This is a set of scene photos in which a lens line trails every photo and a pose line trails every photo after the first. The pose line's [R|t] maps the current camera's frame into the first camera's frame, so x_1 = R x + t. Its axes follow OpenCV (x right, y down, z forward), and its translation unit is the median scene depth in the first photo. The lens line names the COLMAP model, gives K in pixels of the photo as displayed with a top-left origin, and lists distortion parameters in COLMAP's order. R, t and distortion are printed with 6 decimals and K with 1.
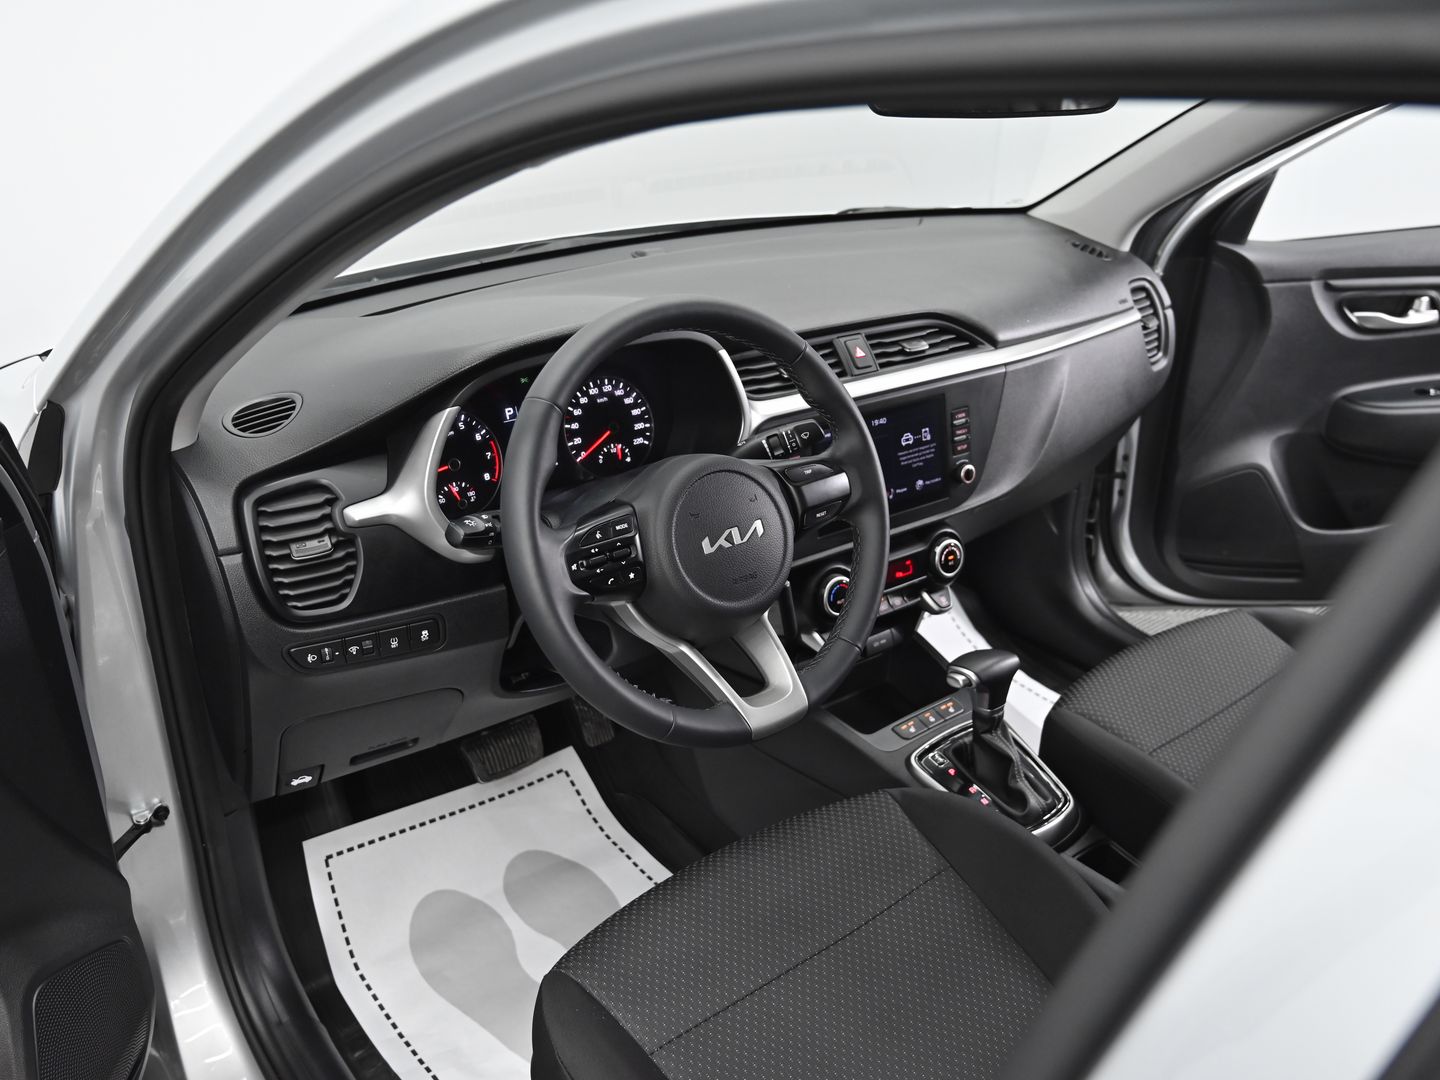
lens RADIAL K [[1230.9, 0, 720.0], [0, 1230.9, 540.0], [0, 0, 1]] dist [0.004099, -0.000932]
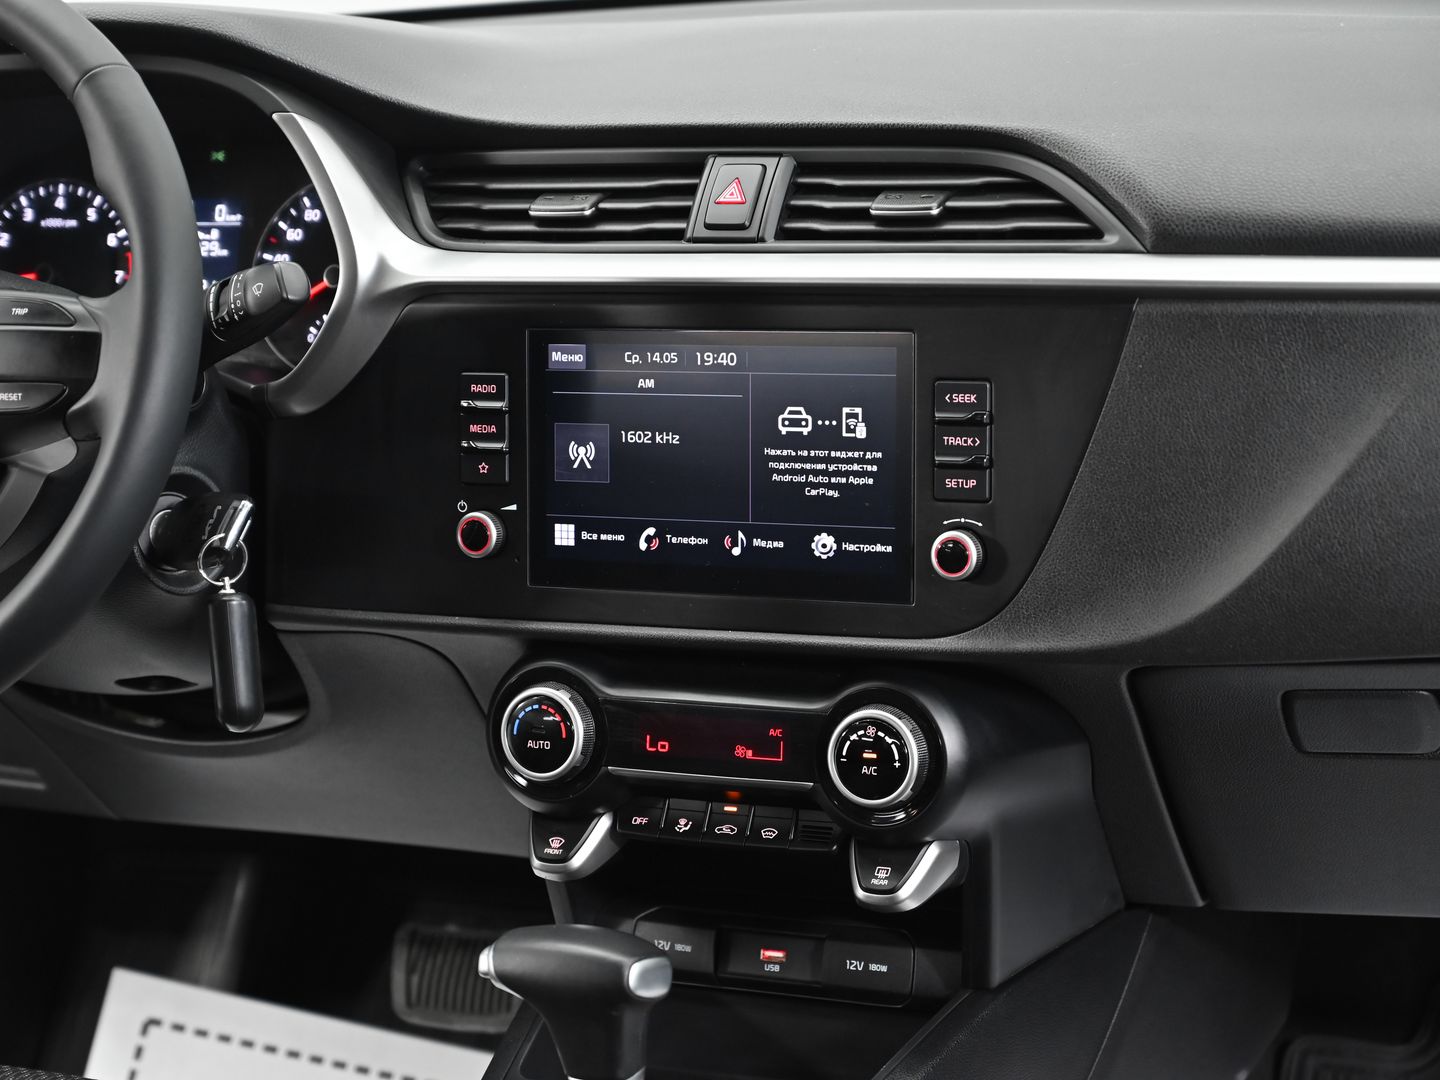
lens RADIAL K [[3280.1, 0, 720.0], [0, 3280.1, 540.0], [0, 0, 1]] dist [0.036954, -0.083863]
pose [[0.471757, 0.176031, -0.863978, 1.409881], [-0.291189, 0.955996, 0.035781, -0.099333], [0.832259, 0.234701, 0.502256, 0.588797]]
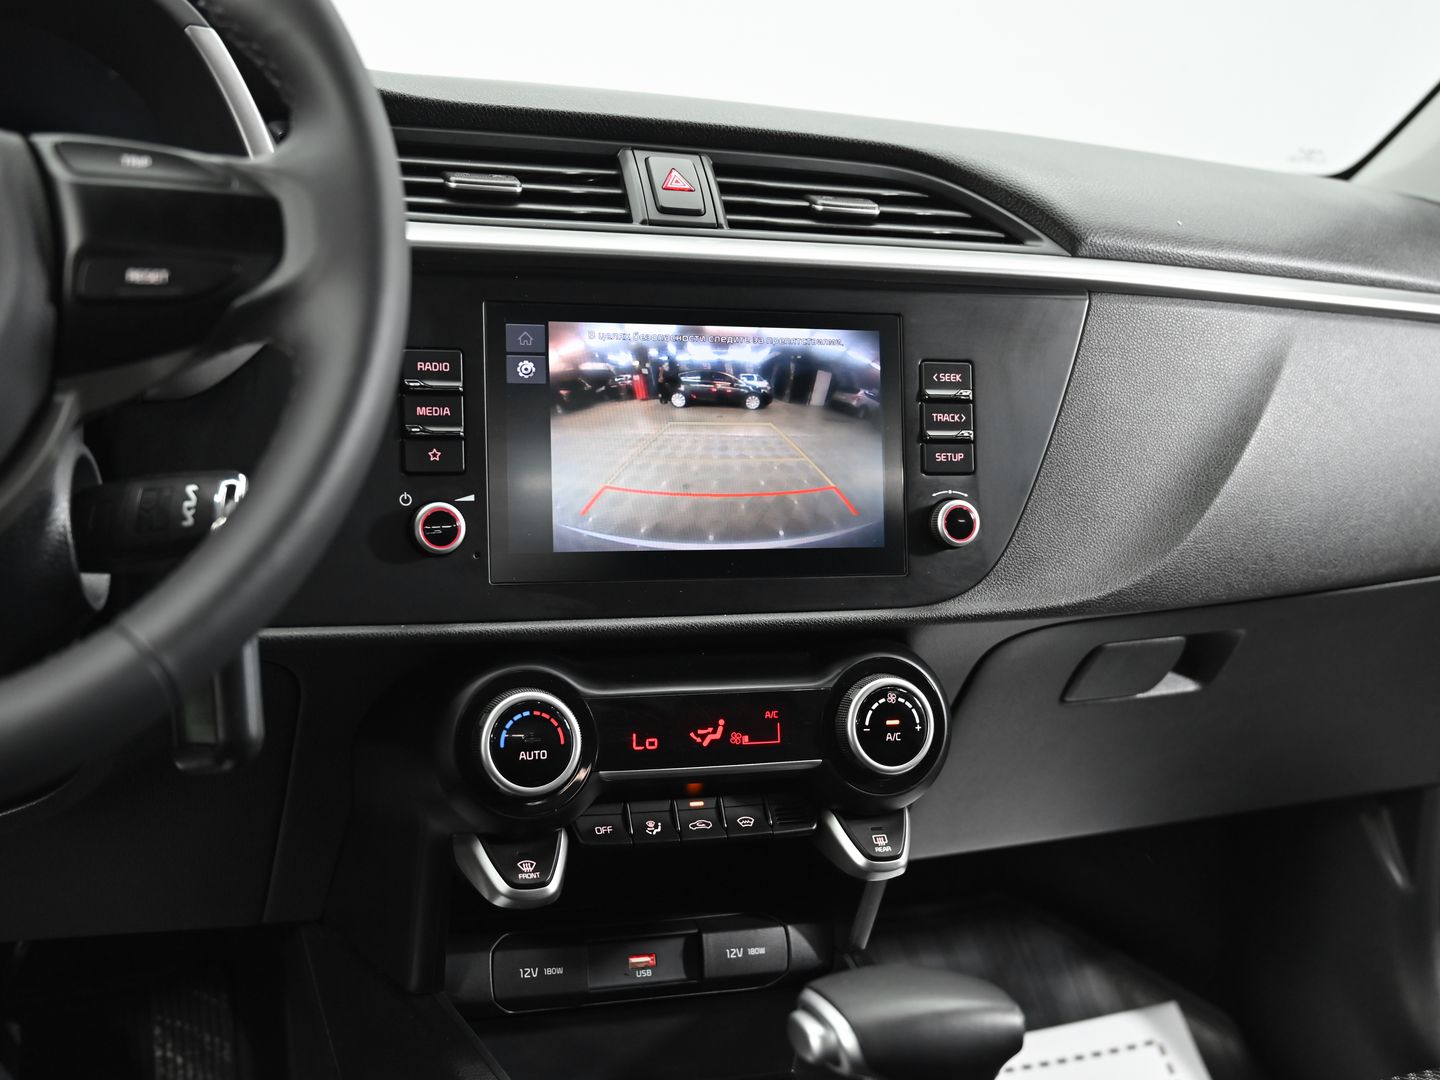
lens RADIAL K [[1823.6, 0, 720.0], [0, 1823.6, 540.0], [0, 0, 1]] dist [0.005641, -0.012028]
pose [[0.962970, 0.074868, -0.259004, 0.381927], [-0.145859, 0.952613, -0.266935, 0.165670], [0.226746, 0.294829, 0.928258, 0.587920]]
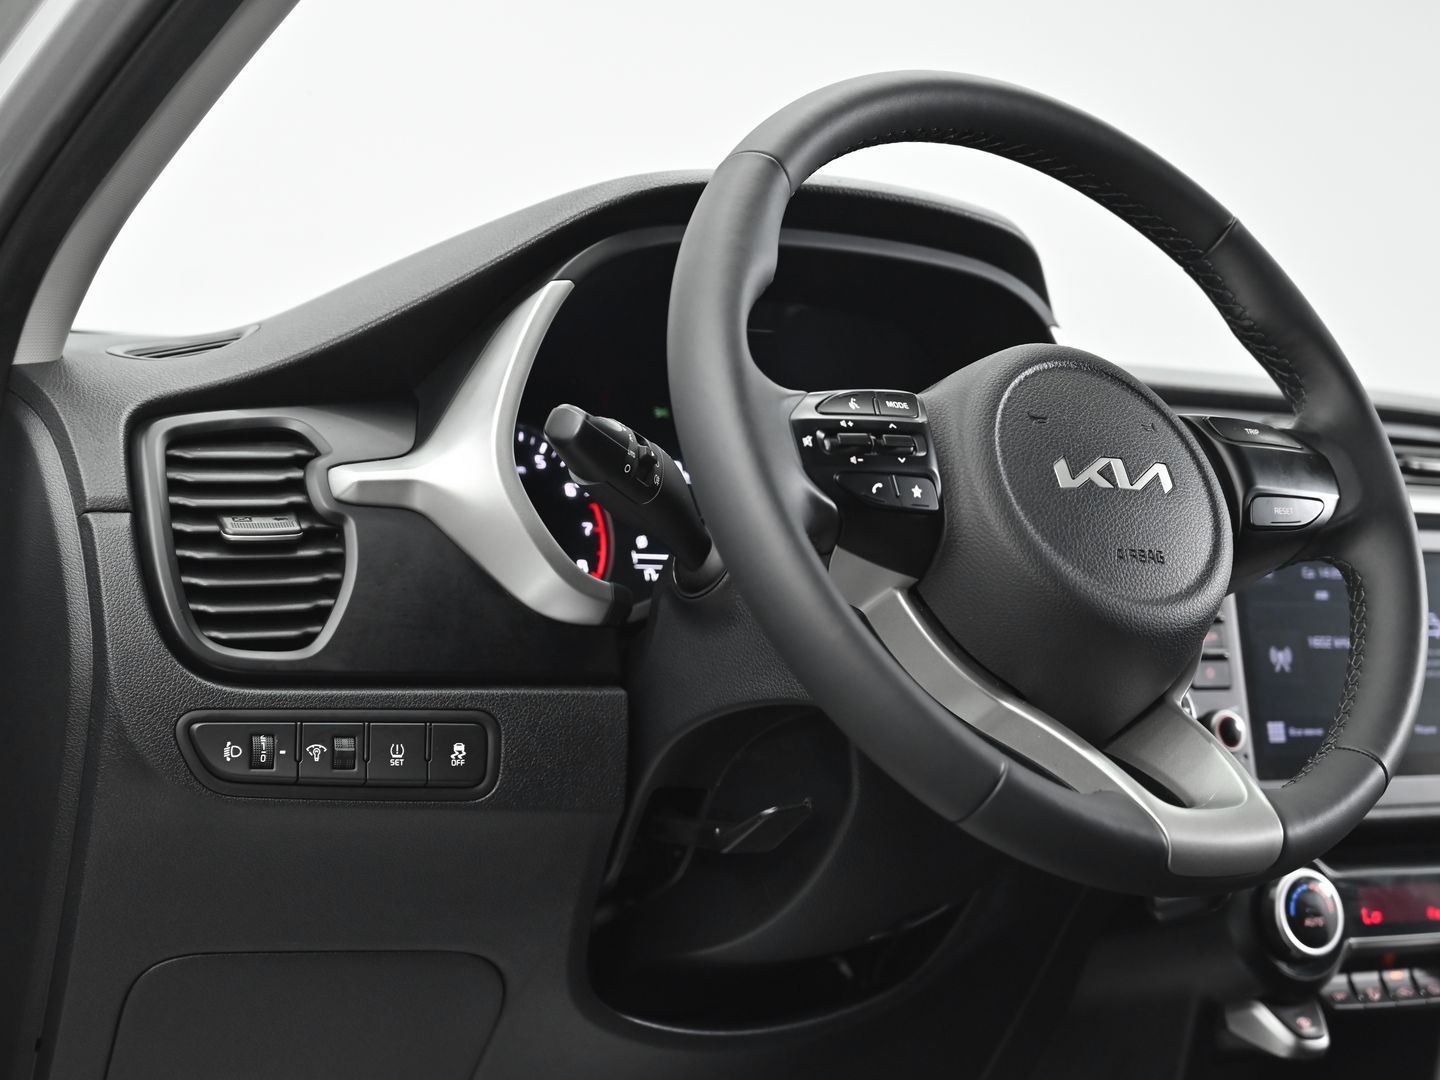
lens RADIAL K [[2760.0, 0, 720.0], [0, 2760.0, 540.0], [0, 0, 1]] dist [0.020261, 0.116642]
pose [[0.997876, 0.004506, -0.064984, -0.071208], [-0.032922, 0.895704, -0.443429, 0.491511], [0.056208, 0.444627, 0.893950, 0.009267]]
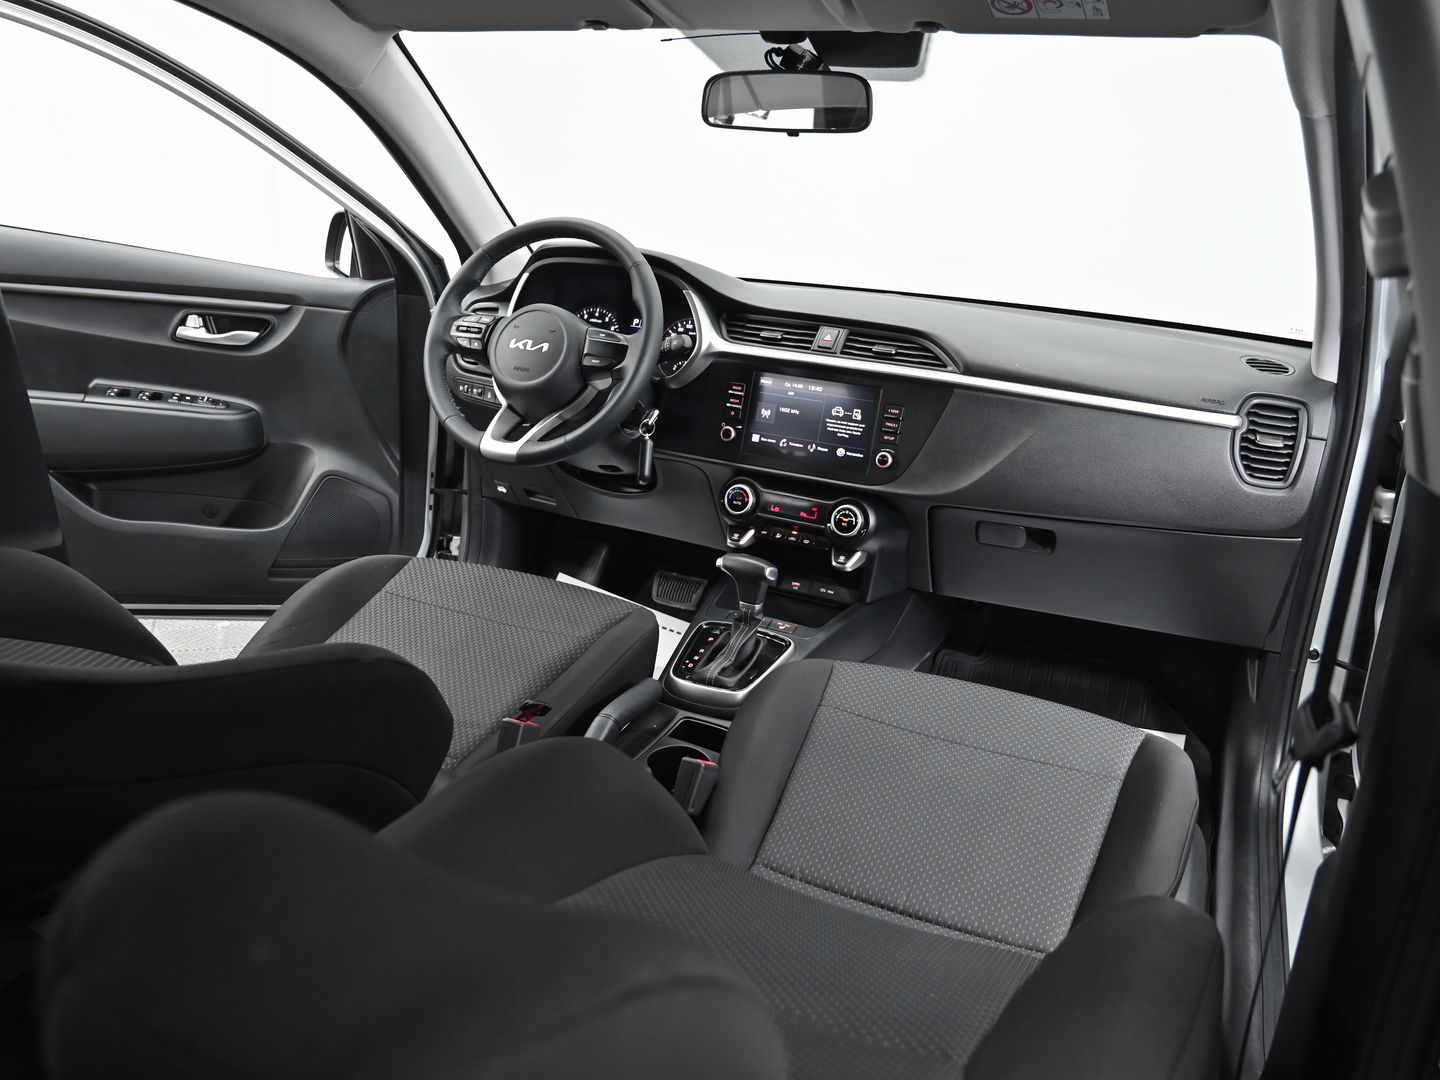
lens RADIAL K [[1141.3, 0, 720.0], [0, 1141.3, 540.0], [0, 0, 1]] dist [-0.009080, -0.000021]
pose [[0.454030, 0.265723, -0.850440, 1.479810], [-0.441159, 0.896323, 0.044534, 0.049552], [0.774103, 0.354960, 0.524183, 0.444027]]
